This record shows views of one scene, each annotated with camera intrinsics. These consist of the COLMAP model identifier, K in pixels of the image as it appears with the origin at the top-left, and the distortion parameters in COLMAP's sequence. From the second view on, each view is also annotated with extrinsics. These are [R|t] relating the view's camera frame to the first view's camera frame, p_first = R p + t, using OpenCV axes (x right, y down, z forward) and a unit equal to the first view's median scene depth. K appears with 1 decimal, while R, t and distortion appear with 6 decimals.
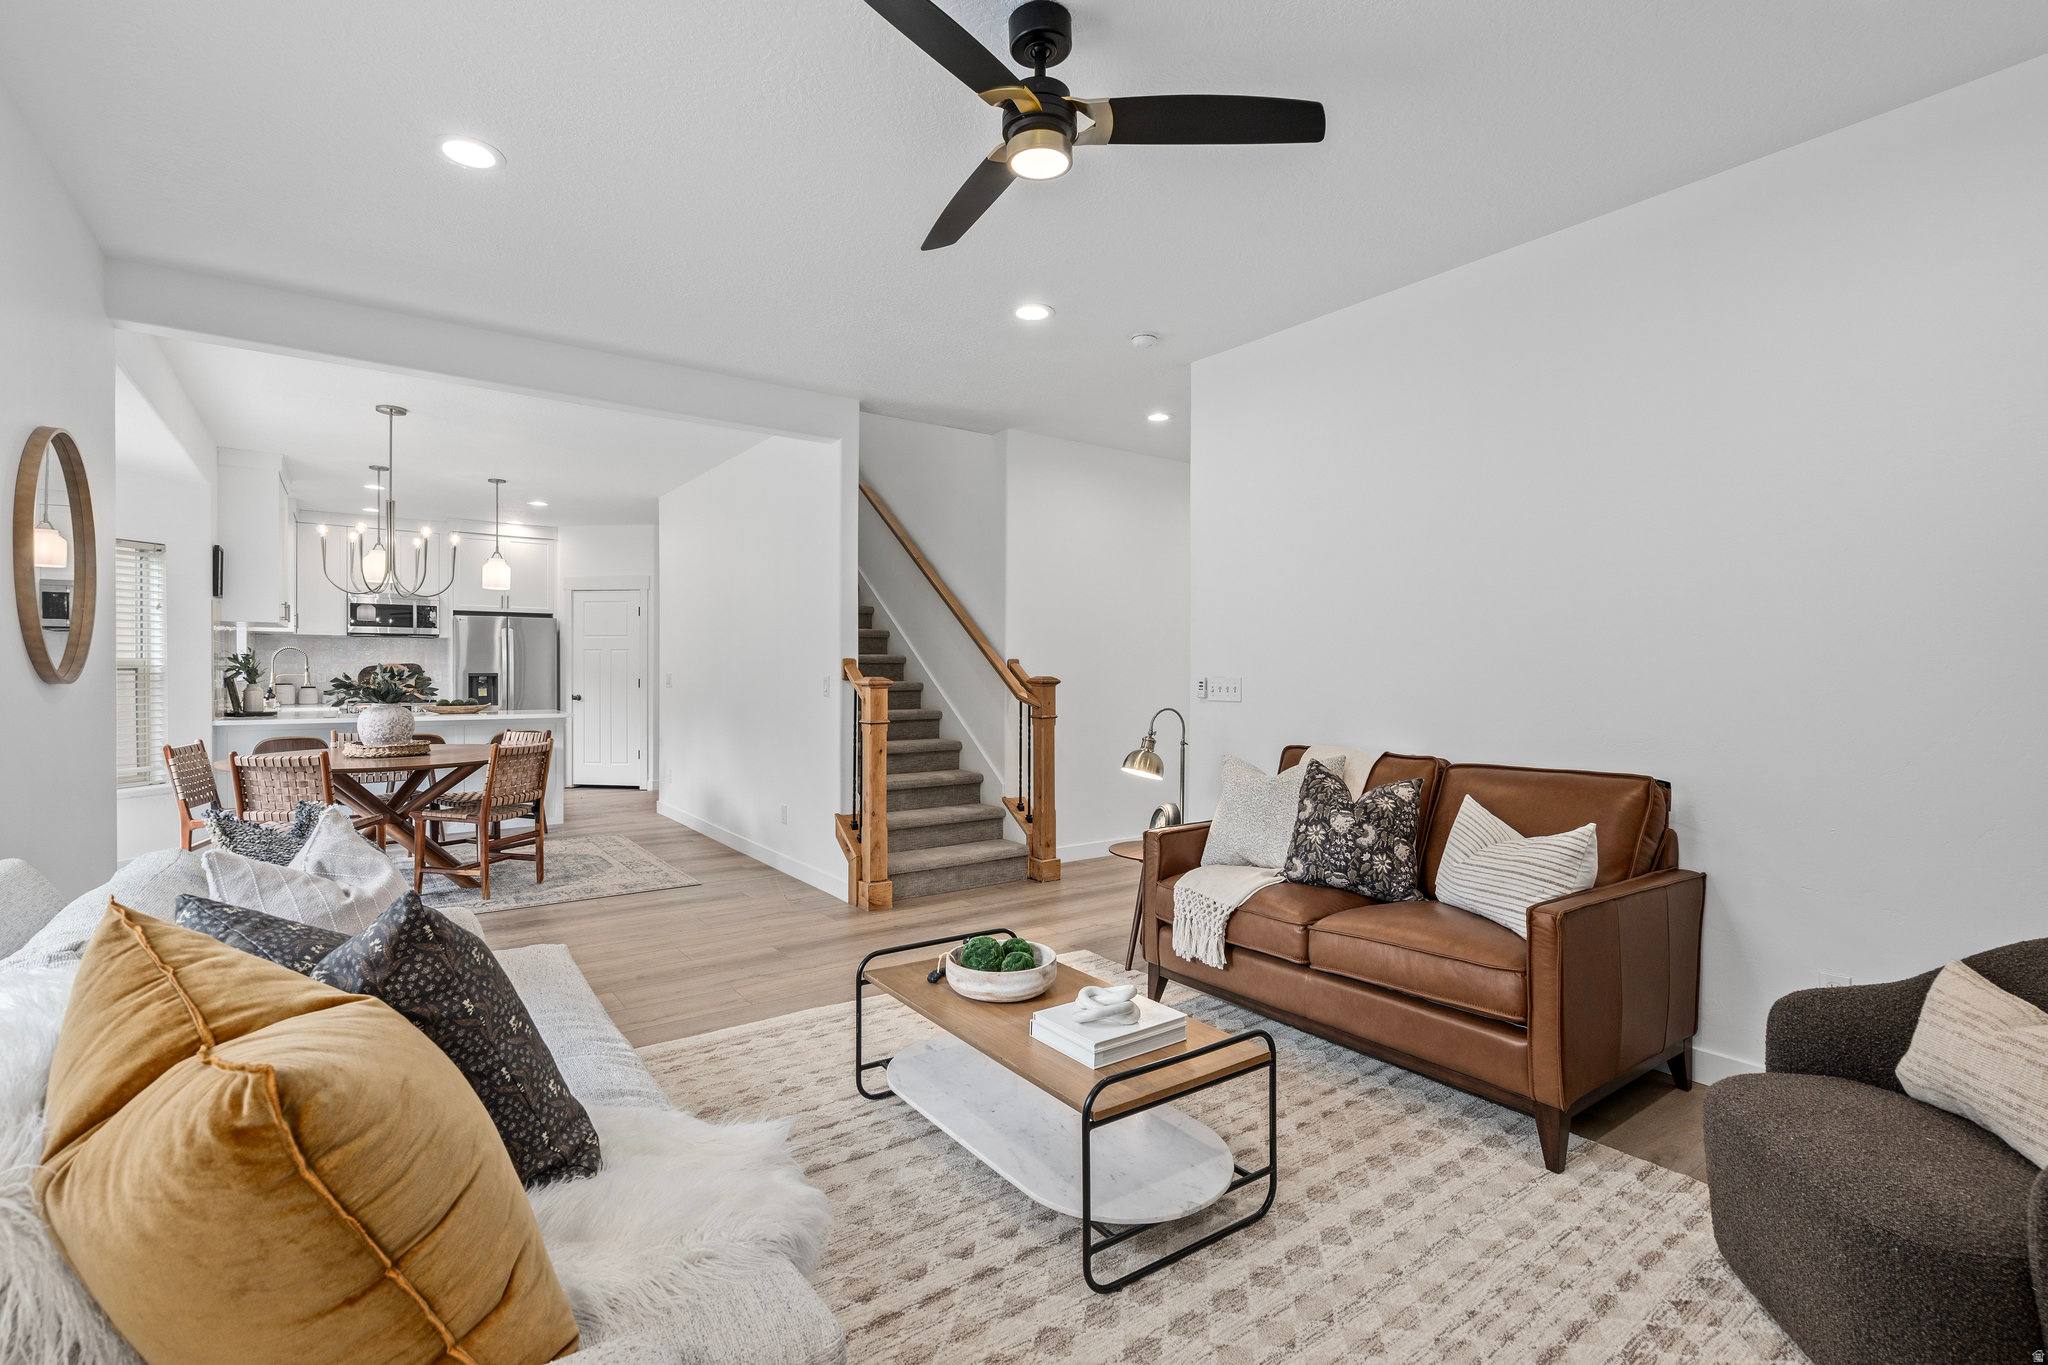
lens RADIAL K [[943.3, 0, 1024.5], [0, 943.3, 675.1], [0, 0, 1]] dist [-0.004013, -0.000270]
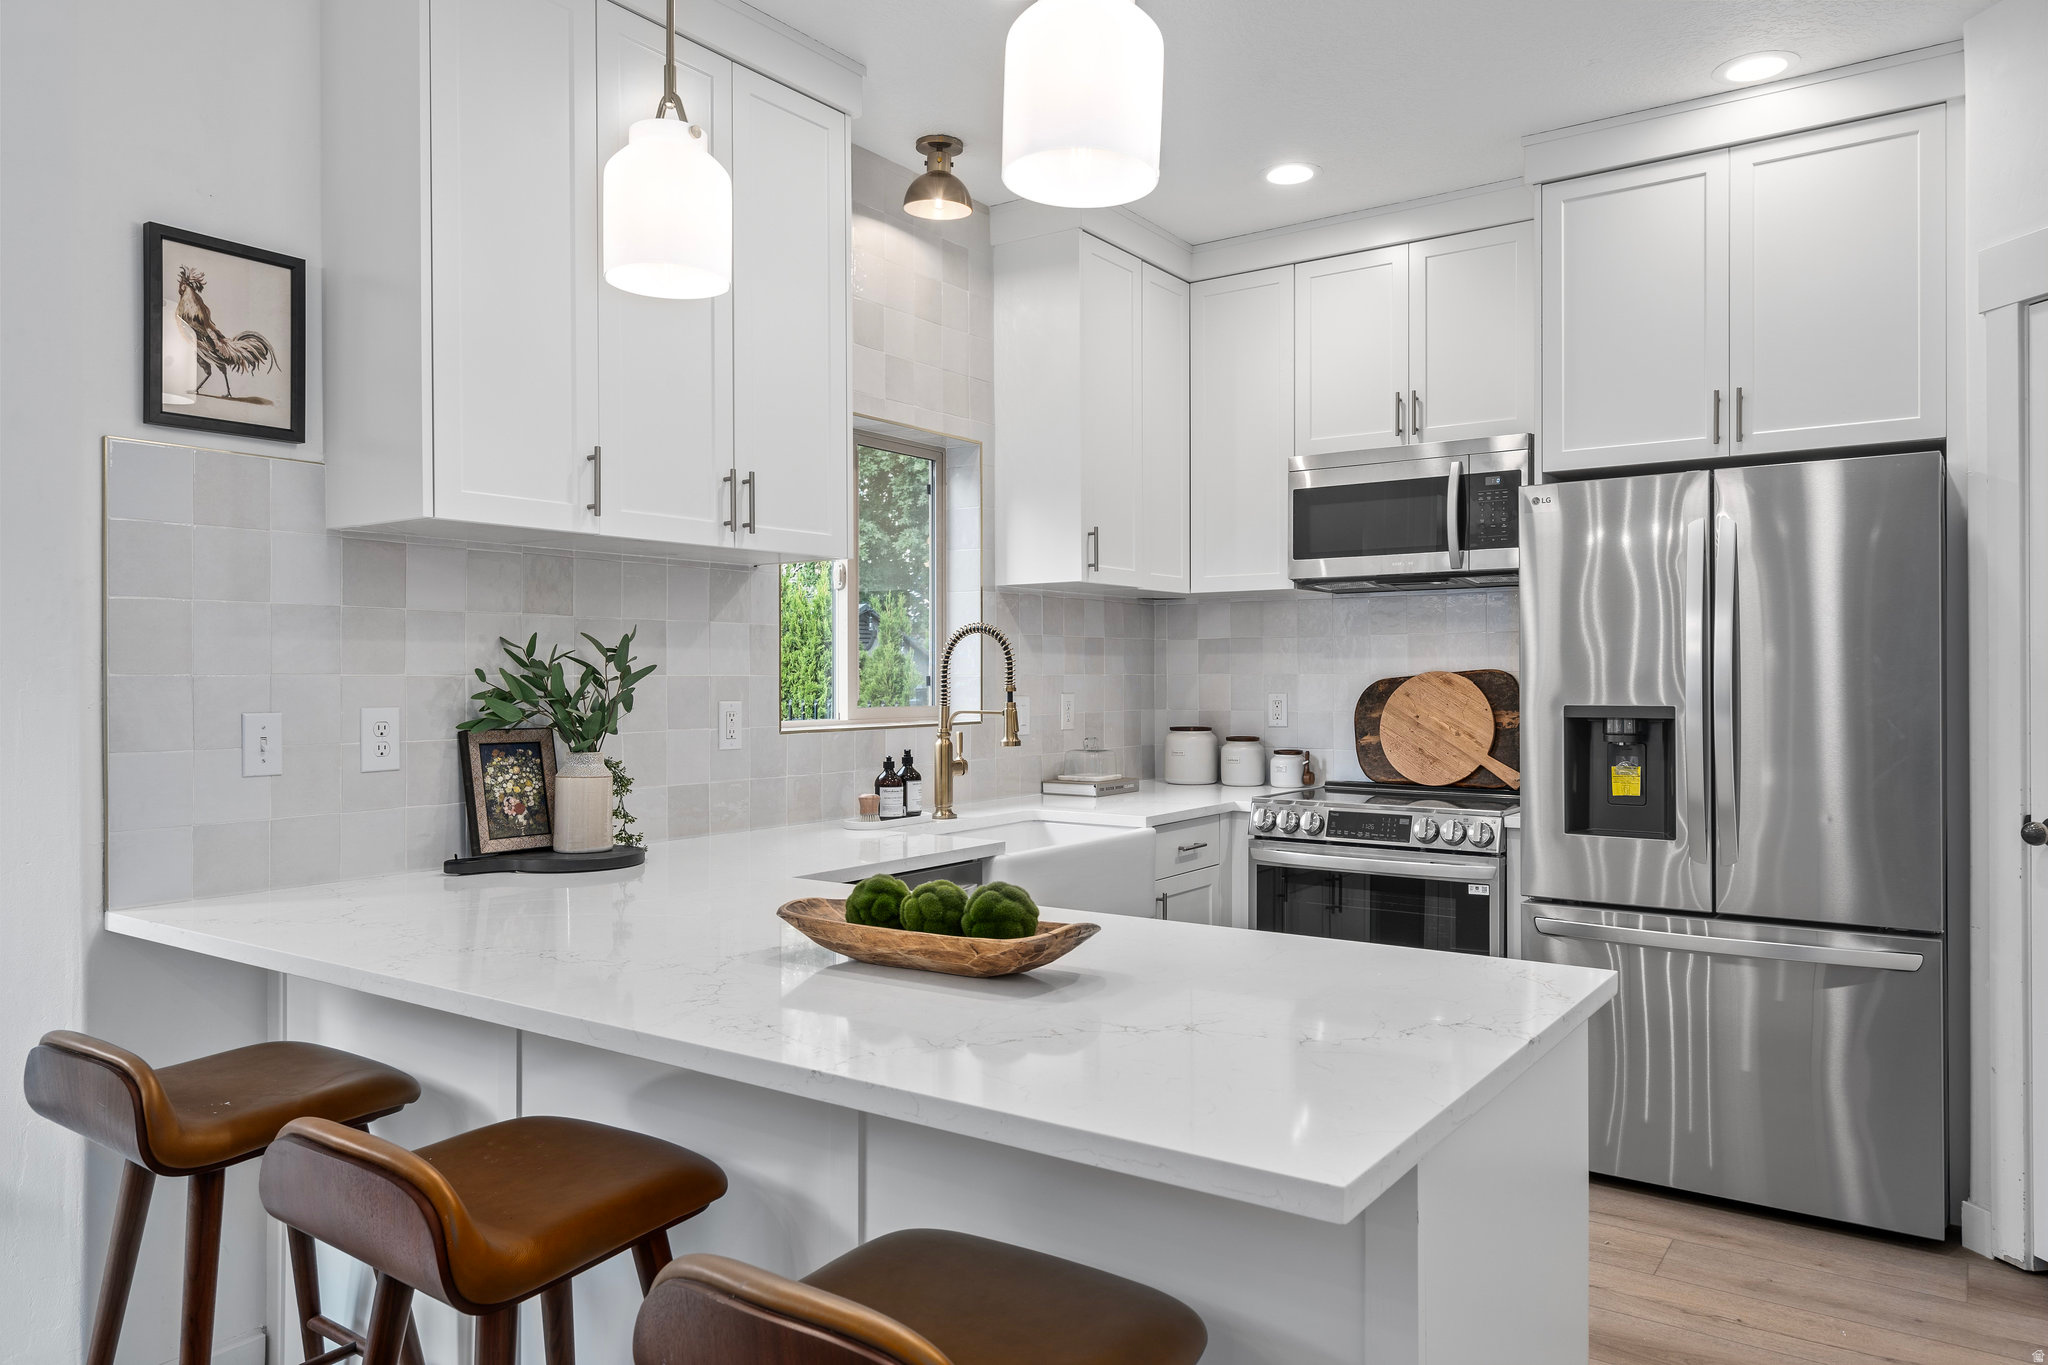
lens RADIAL K [[1360.9, 0, 1024.0], [0, 1360.9, 682.5], [0, 0, 1]] dist [0.003803, 0.000833]
pose [[0.324900, -0.001198, -0.945748, -0.375511], [0.000613, 0.999999, -0.001057, -0.010461], [0.945748, -0.000236, 0.324901, 0.970721]]
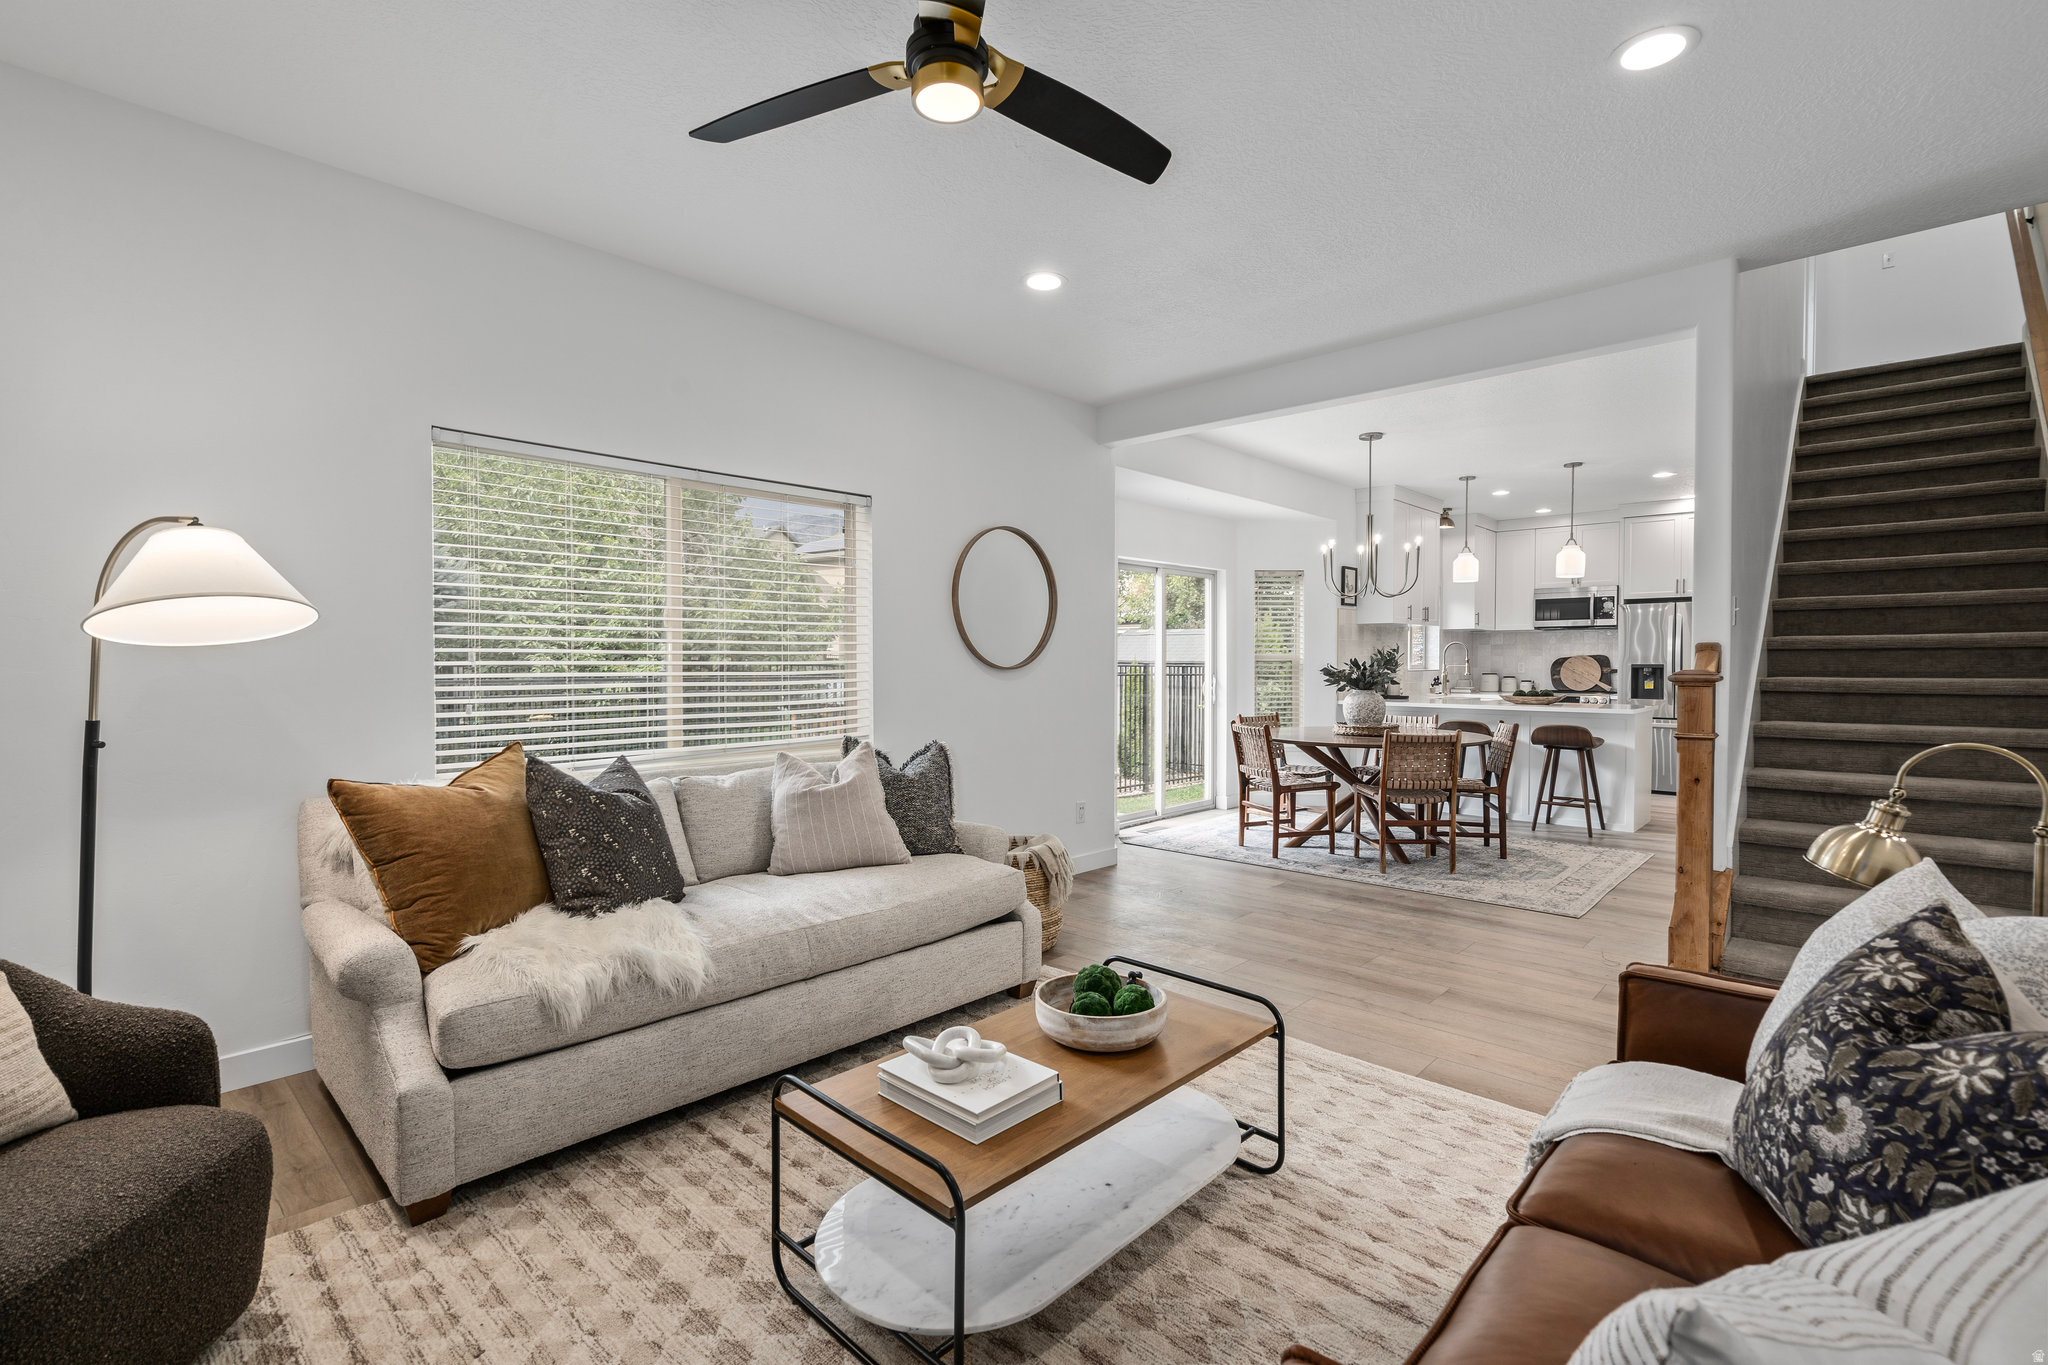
lens RADIAL K [[928.9, 0, 1024.0], [0, 928.9, 682.5], [0, 0, 1]] dist [-0.000655, 0.000035]
pose [[0.186138, 0.020017, -0.982320, 0.289624], [-0.002969, 0.999799, 0.019811, -0.000454], [0.982519, -0.000771, 0.186160, 0.288485]]
